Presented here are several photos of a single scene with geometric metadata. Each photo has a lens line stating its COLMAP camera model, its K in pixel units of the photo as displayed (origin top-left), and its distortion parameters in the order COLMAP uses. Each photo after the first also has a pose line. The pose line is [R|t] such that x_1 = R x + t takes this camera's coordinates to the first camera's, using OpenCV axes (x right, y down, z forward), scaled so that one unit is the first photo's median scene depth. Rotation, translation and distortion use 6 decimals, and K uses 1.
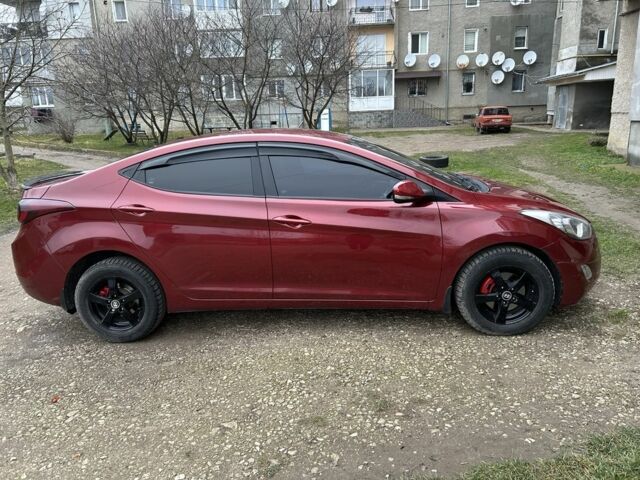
lens RADIAL K [[484.3, 0, 317.7], [0, 484.3, 241.0], [0, 0, 1]] dist [0.041741, -0.044287]
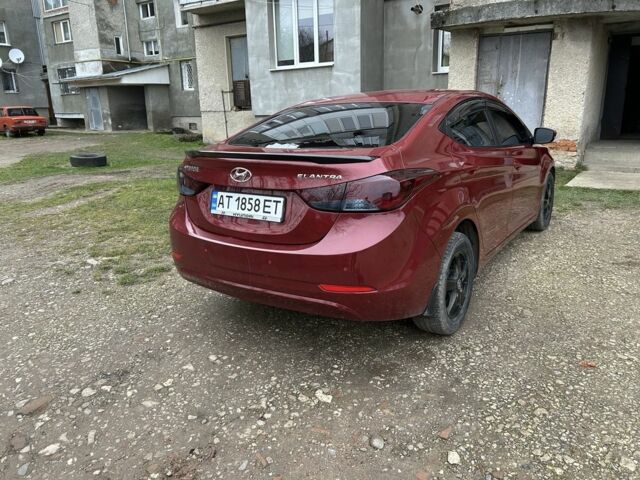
lens RADIAL K [[484.3, 0, 324.2], [0, 484.3, 244.1], [0, 0, 1]] dist [0.041741, -0.044287]
pose [[0.493225, -0.210414, 0.844071, -0.190362], [0.220291, 0.968890, 0.112804, -0.013371], [-0.841547, 0.130304, 0.524233, 0.115202]]
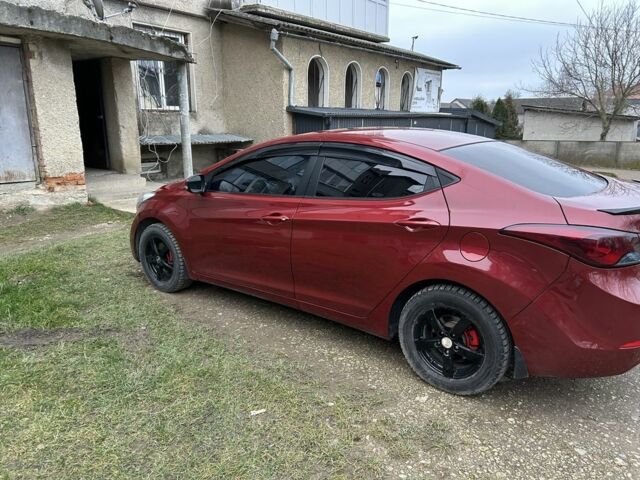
lens RADIAL K [[484.3, 0, 323.6], [0, 484.3, 239.4], [0, 0, 1]] dist [0.041741, -0.044287]
pose [[-0.844029, -0.093086, 0.528157, -0.092886], [0.162680, 0.893980, 0.417535, -0.078430], [-0.511028, 0.438332, -0.739402, 0.323346]]
